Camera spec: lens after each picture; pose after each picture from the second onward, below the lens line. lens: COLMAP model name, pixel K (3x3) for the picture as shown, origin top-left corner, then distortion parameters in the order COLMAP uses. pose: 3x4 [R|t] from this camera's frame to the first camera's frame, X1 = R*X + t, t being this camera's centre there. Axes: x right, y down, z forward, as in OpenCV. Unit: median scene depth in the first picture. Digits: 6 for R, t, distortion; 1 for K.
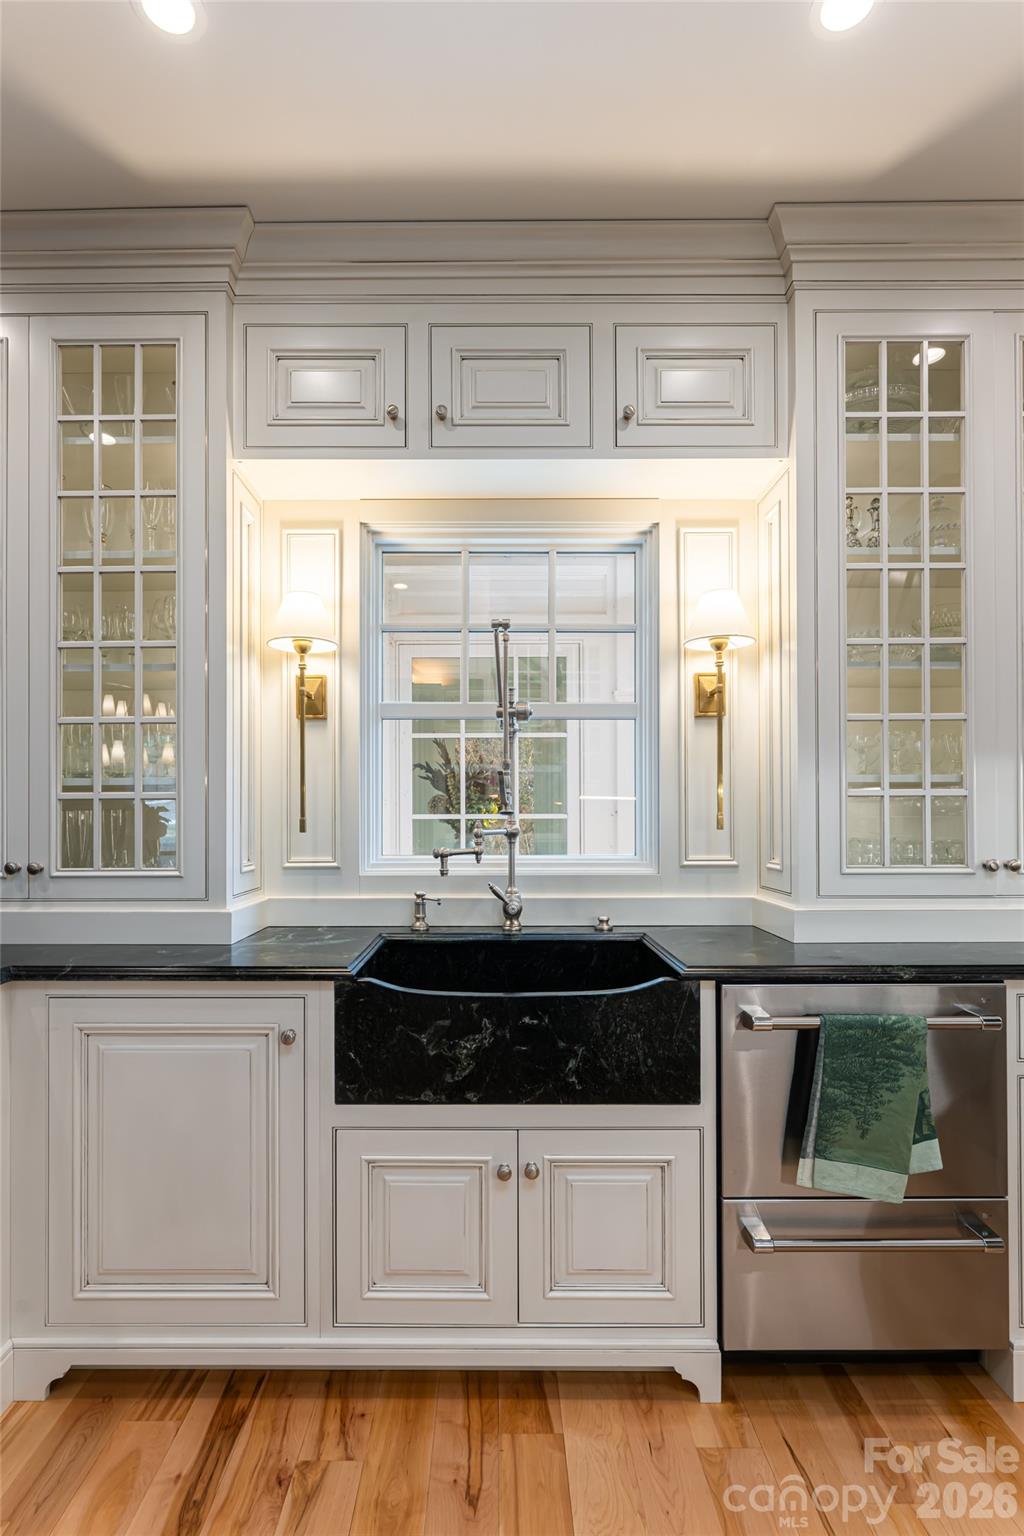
lens RADIAL K [[770.6, 0, 508.1], [0, 770.6, 809.6], [0, 0, 1]] dist [-0.000246, 0.000213]
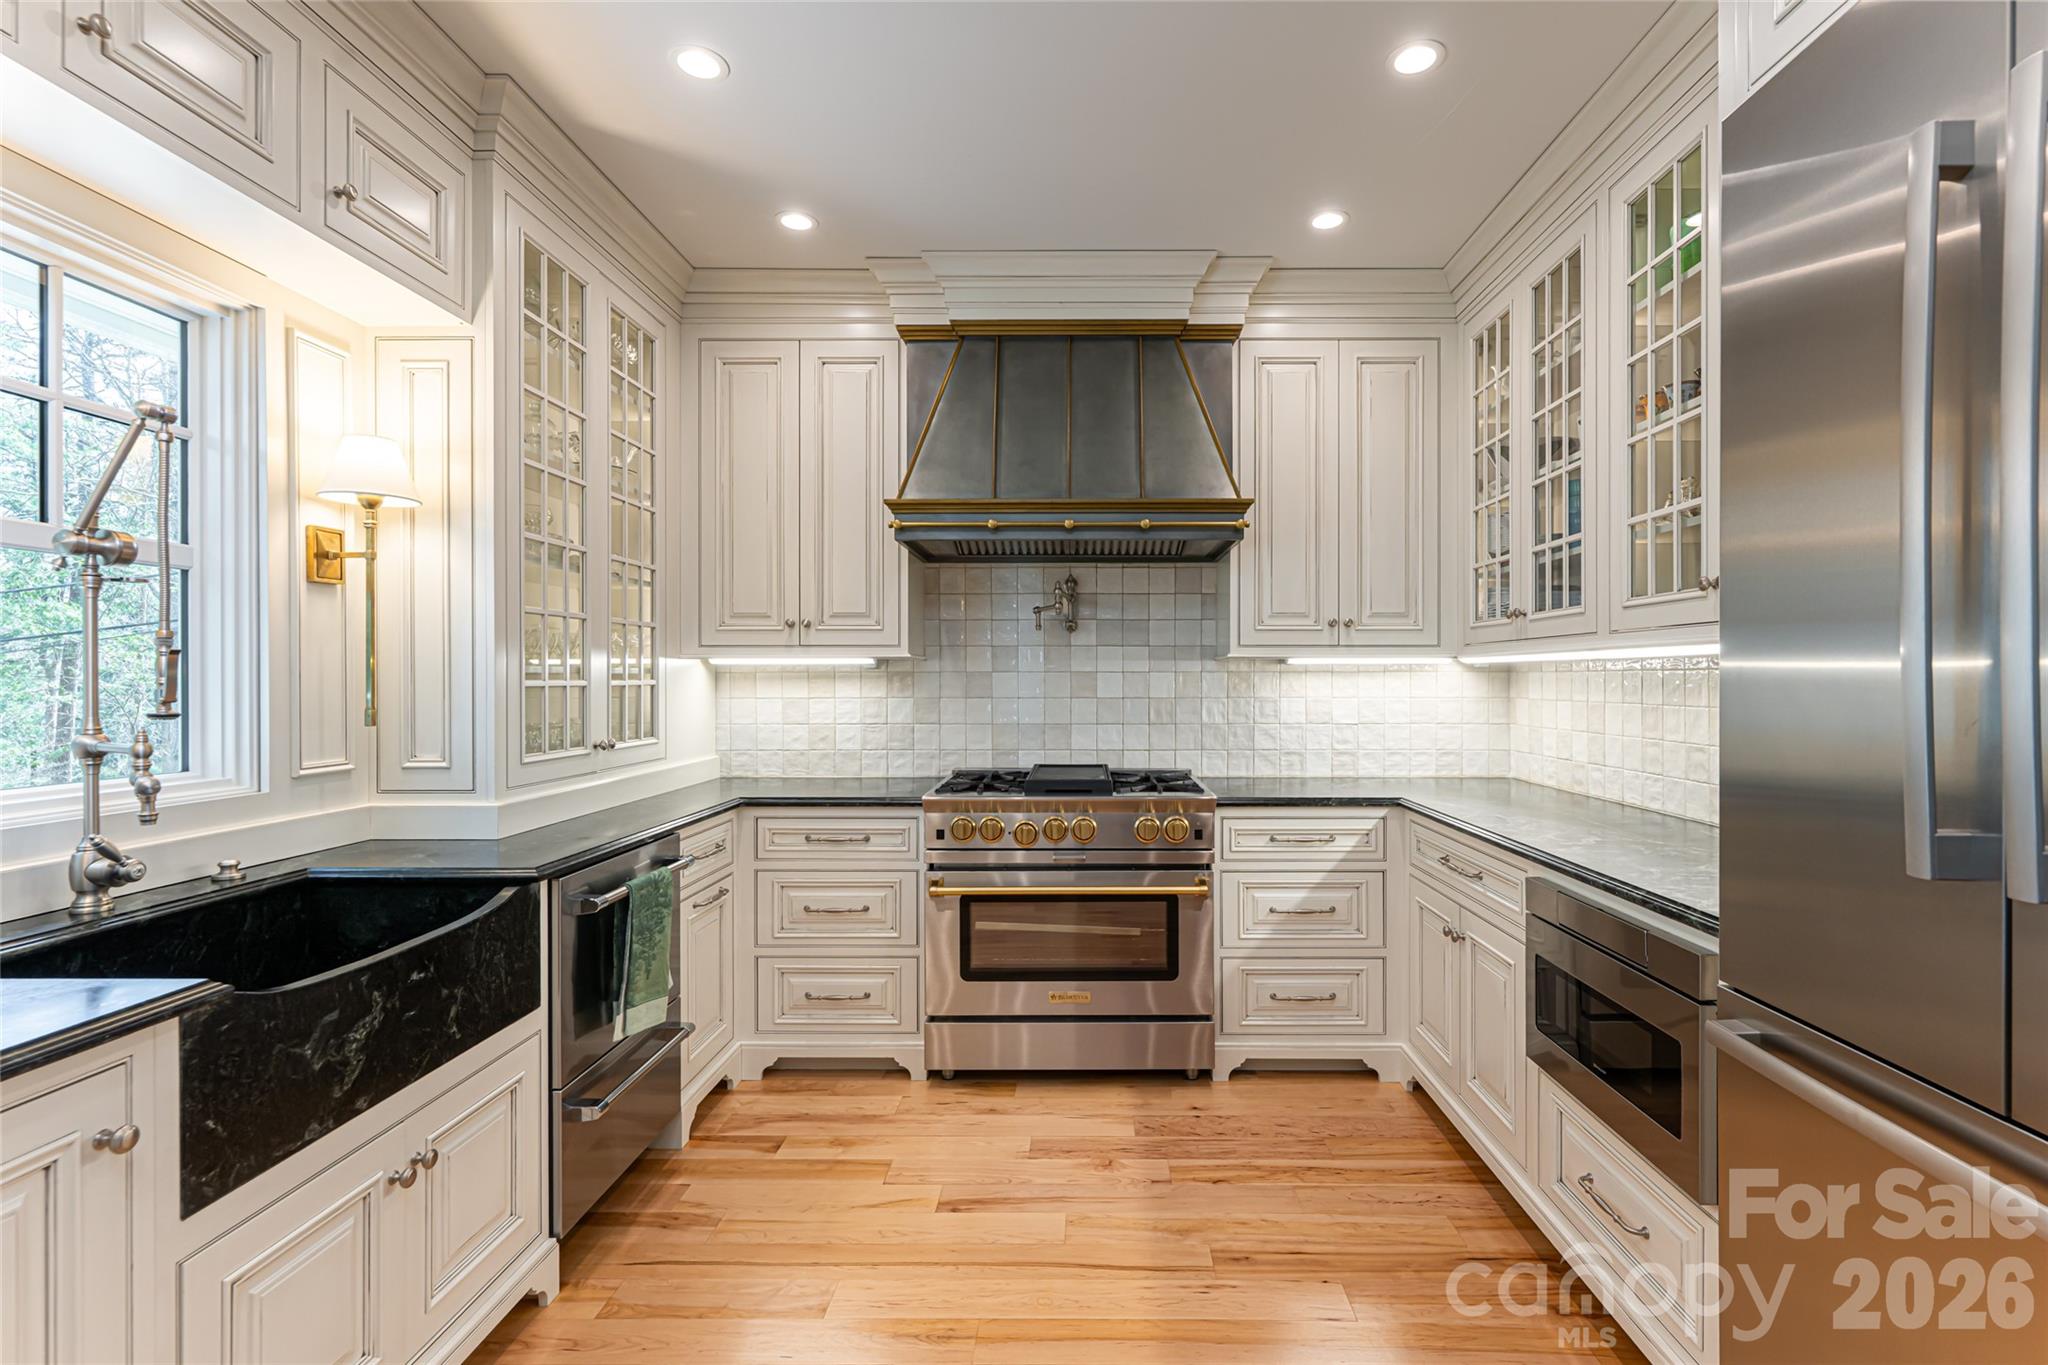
lens RADIAL K [[949.5, 0, 1024.0], [0, 949.5, 682.5], [0, 0, 1]] dist [0.000661, -0.000008]
pose [[0.061095, -0.001269, 0.998131, -0.909951], [-0.004698, 0.999988, 0.001559, -0.033743], [-0.998121, -0.004785, 0.061089, 0.314020]]
